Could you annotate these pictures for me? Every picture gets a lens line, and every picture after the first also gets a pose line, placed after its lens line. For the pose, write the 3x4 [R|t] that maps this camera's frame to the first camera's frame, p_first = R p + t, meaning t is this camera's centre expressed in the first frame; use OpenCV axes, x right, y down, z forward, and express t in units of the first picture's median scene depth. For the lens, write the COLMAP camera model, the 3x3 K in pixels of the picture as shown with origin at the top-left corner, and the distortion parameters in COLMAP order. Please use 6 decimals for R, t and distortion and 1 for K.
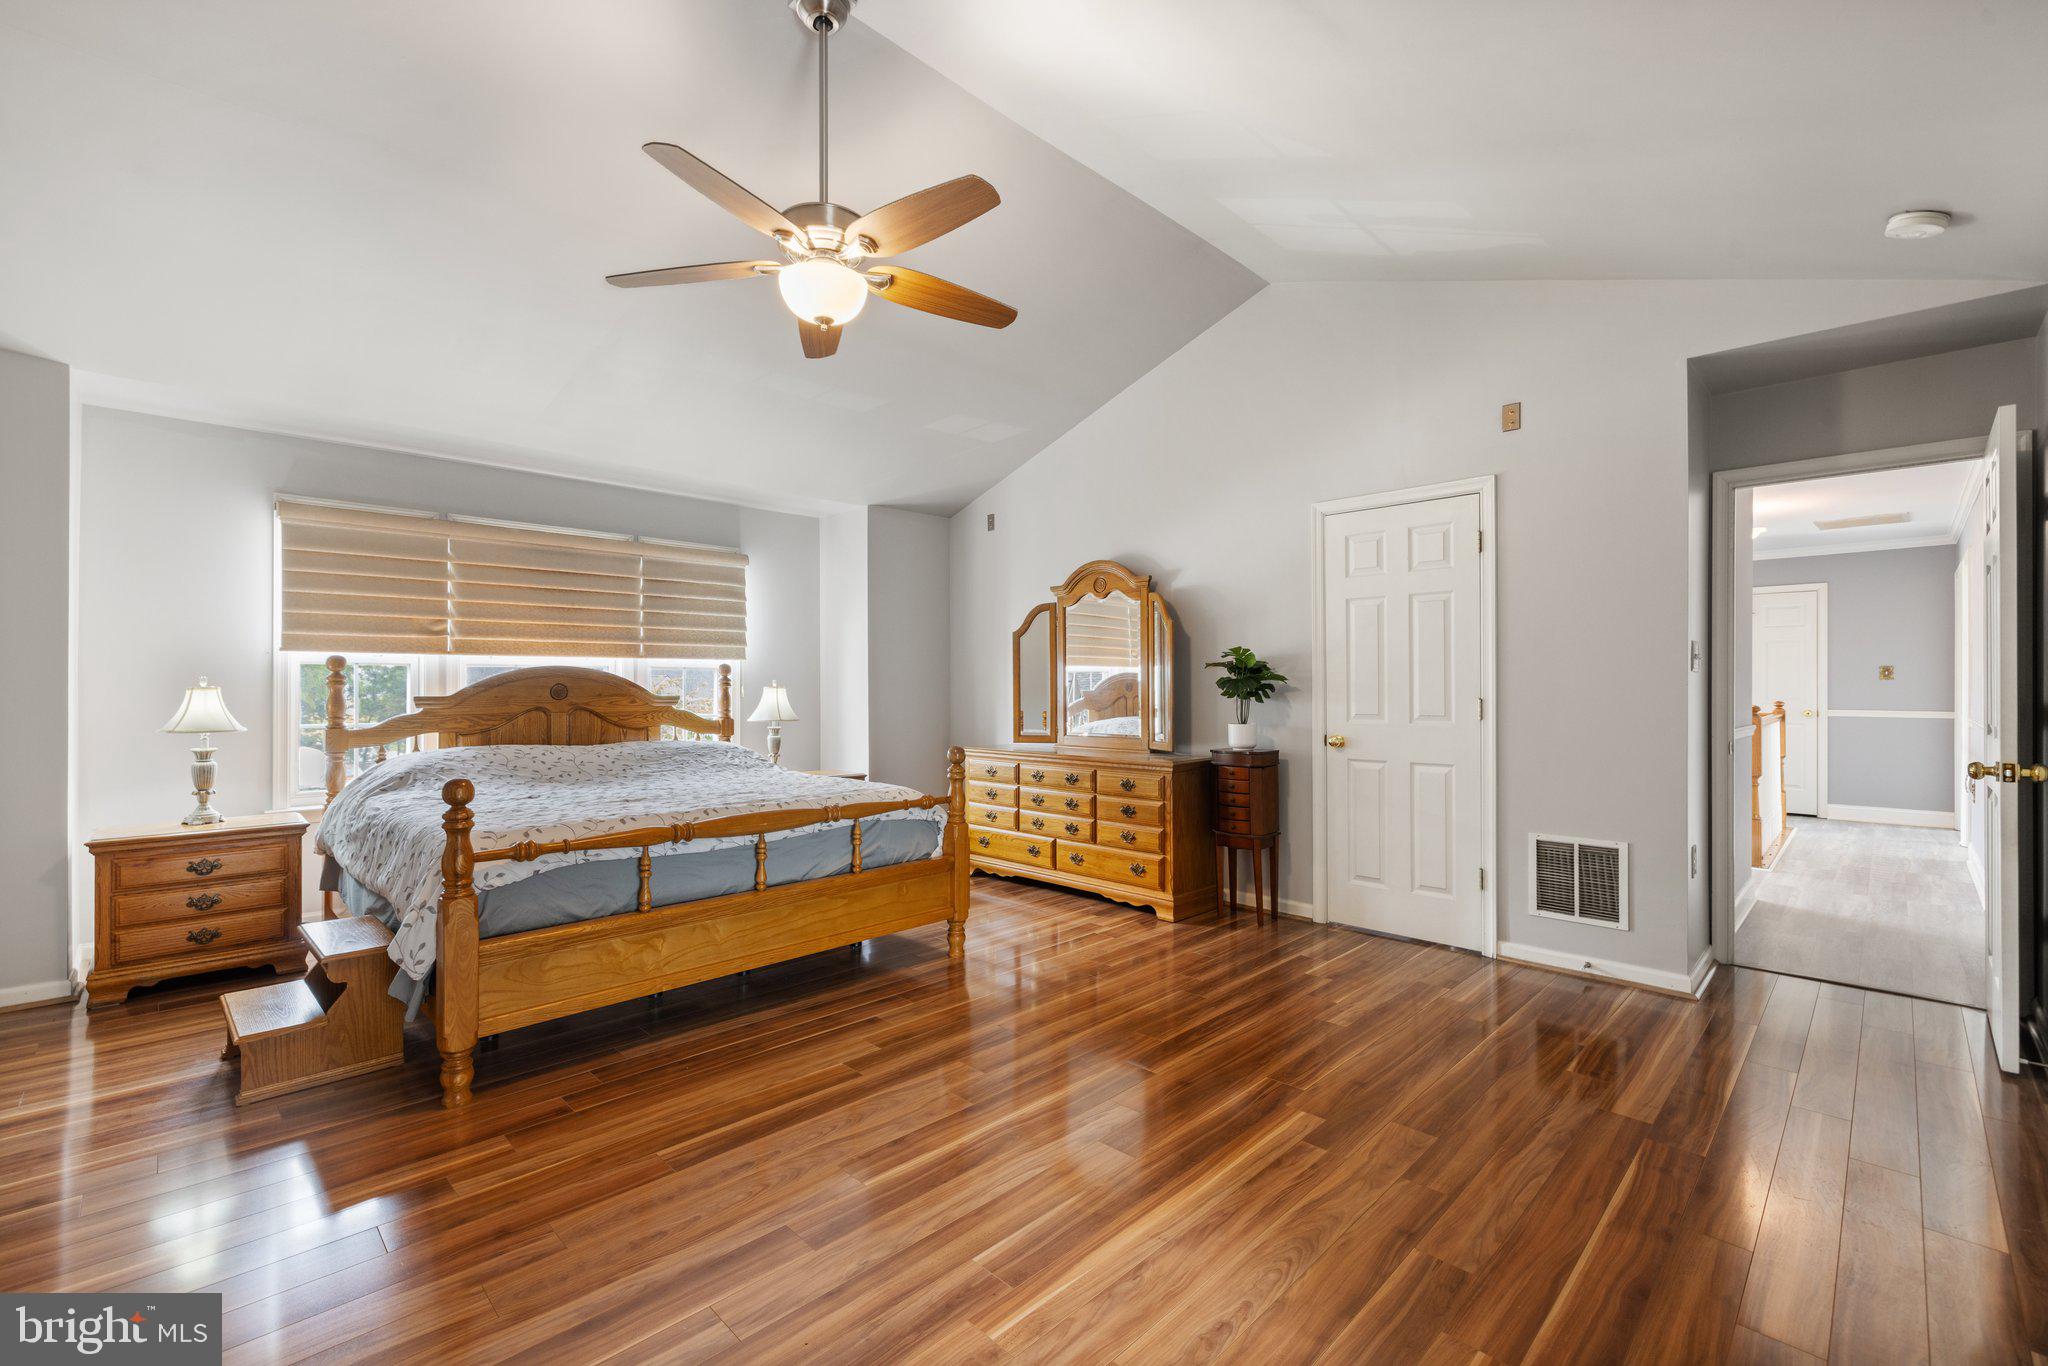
lens RADIAL K [[861.1, 0, 1016.6], [0, 861.1, 701.4], [0, 0, 1]] dist [-0.000395, 0.000274]
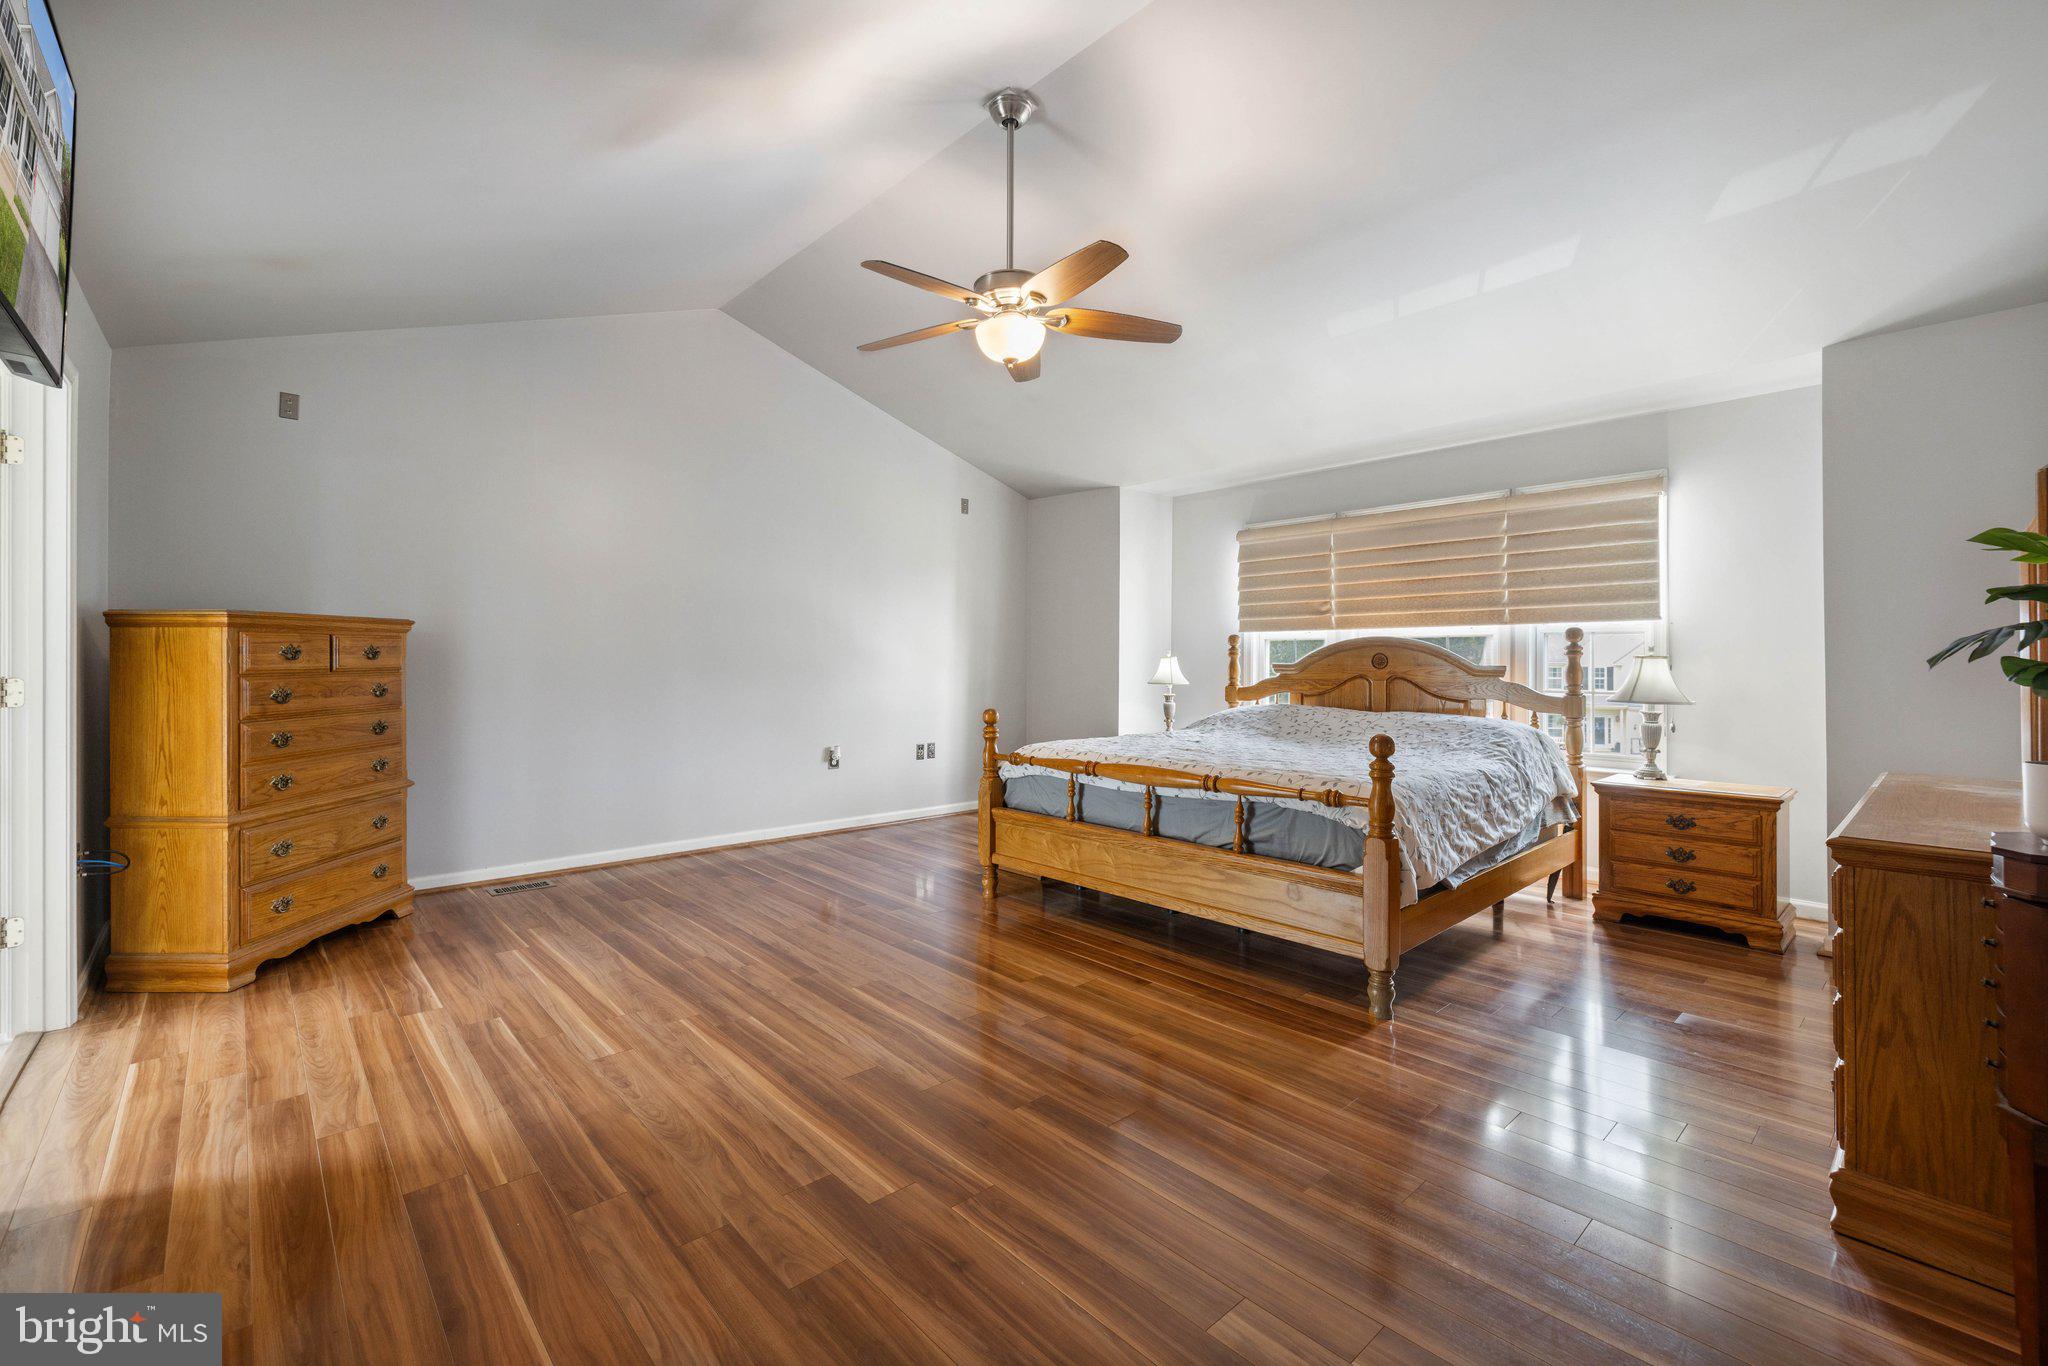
lens RADIAL K [[906.2, 0, 1024.0], [0, 906.2, 683.0], [0, 0, 1]] dist [0.001908, 0.000309]
pose [[-0.059130, 0.025844, -0.997916, 0.745341], [-0.017573, 0.999483, 0.026926, -0.007891], [0.998096, 0.019129, -0.058645, 0.755570]]
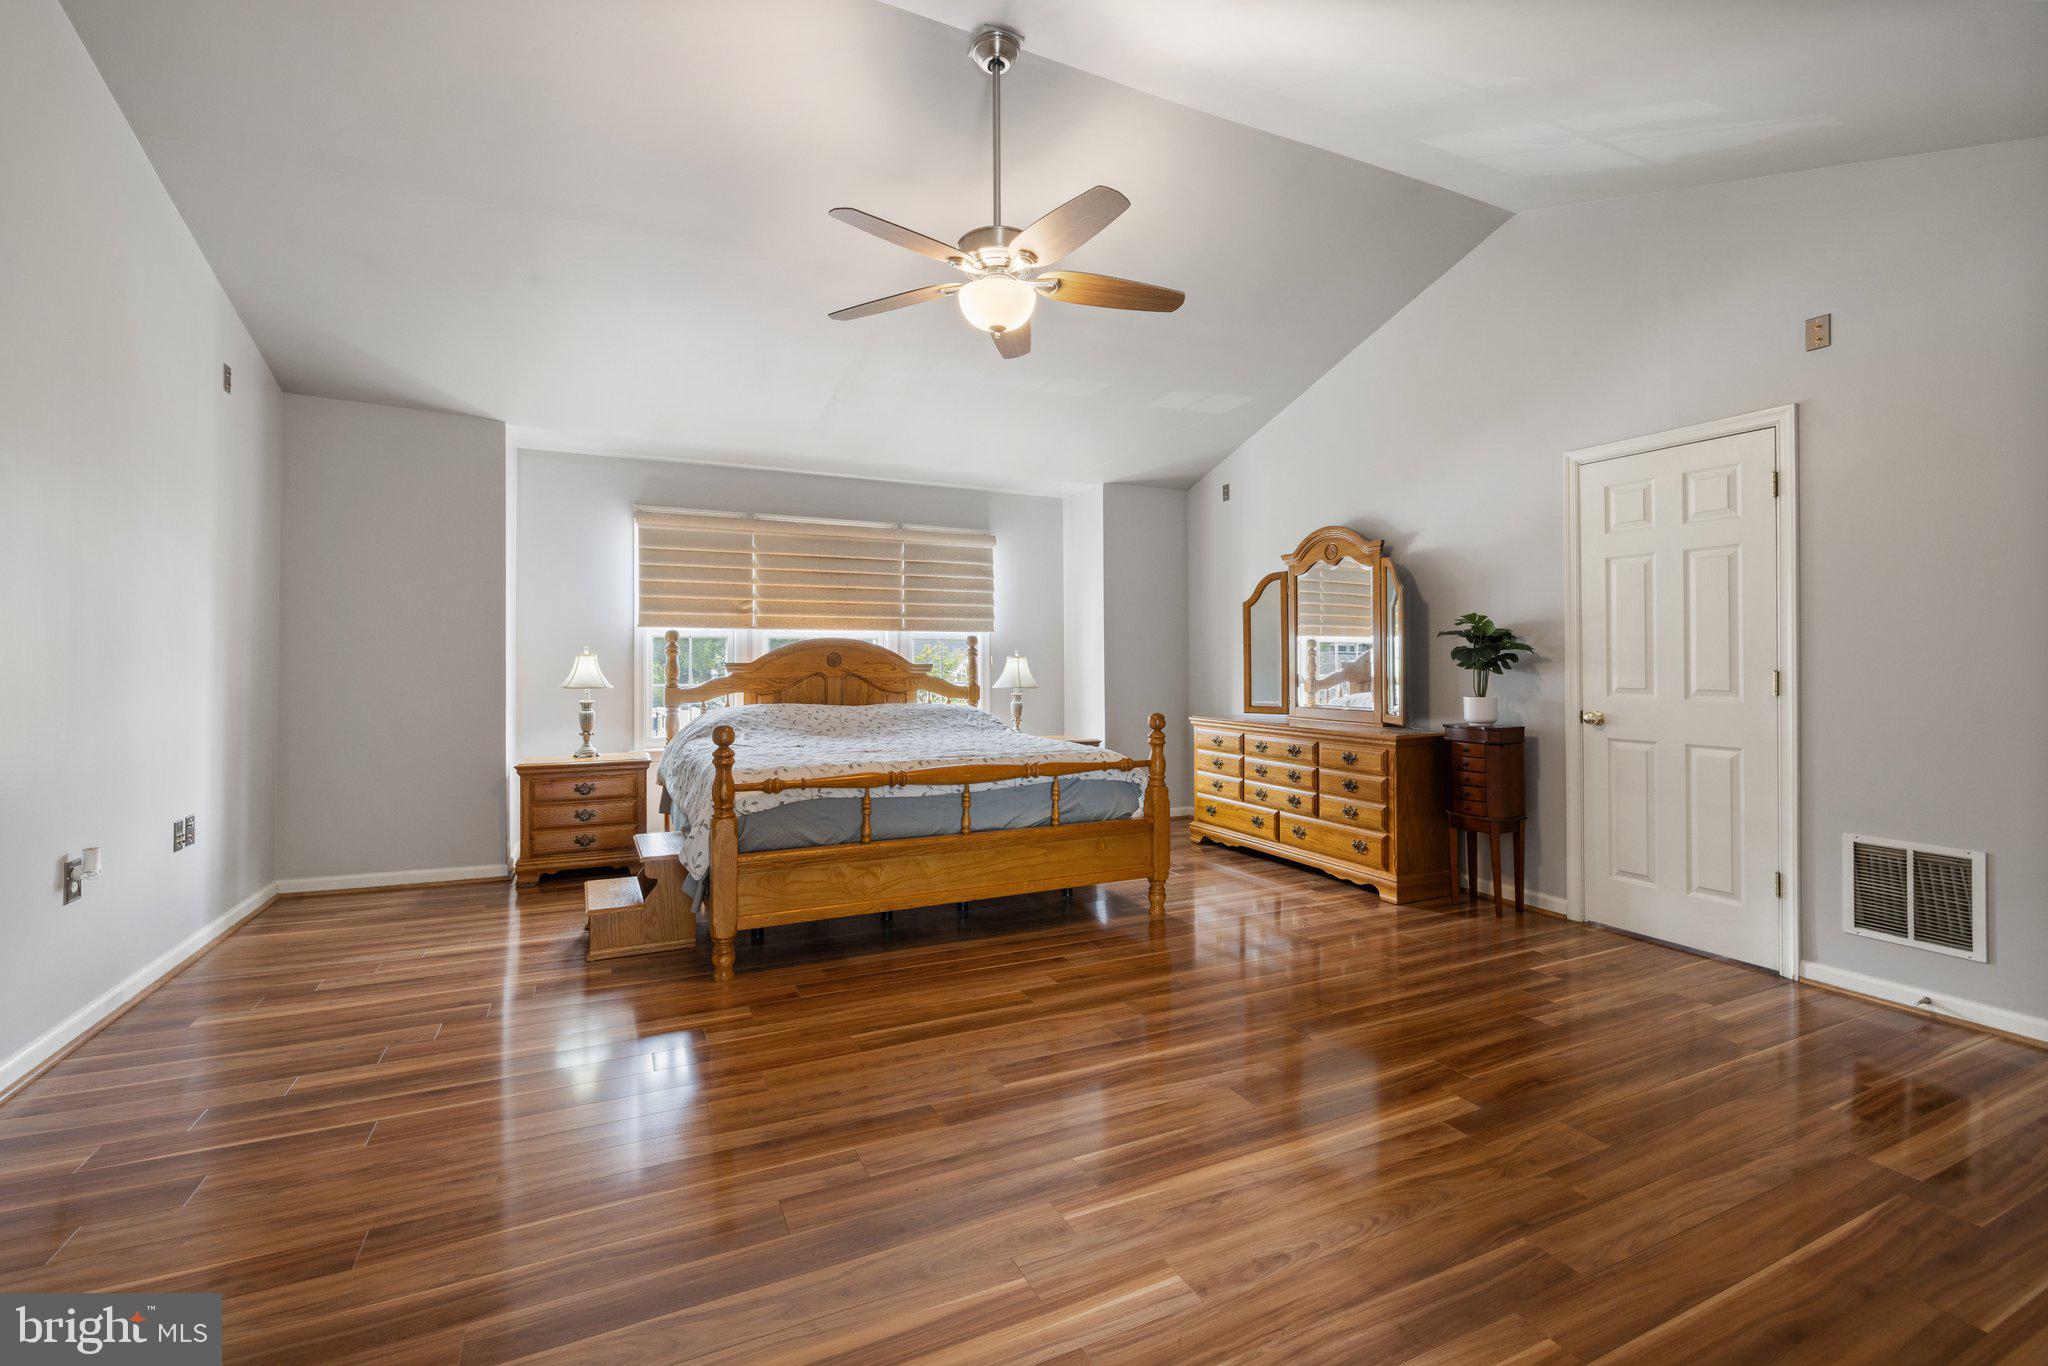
lens RADIAL K [[863.5, 0, 1024.0], [0, 863.5, 683.0], [0, 0, 1]] dist [0.001198, 0.000219]
pose [[0.946072, 0.011822, -0.323741, 0.118644], [-0.008590, 0.999898, 0.011412, 0.005686], [0.323843, -0.008016, 0.946077, -0.041936]]
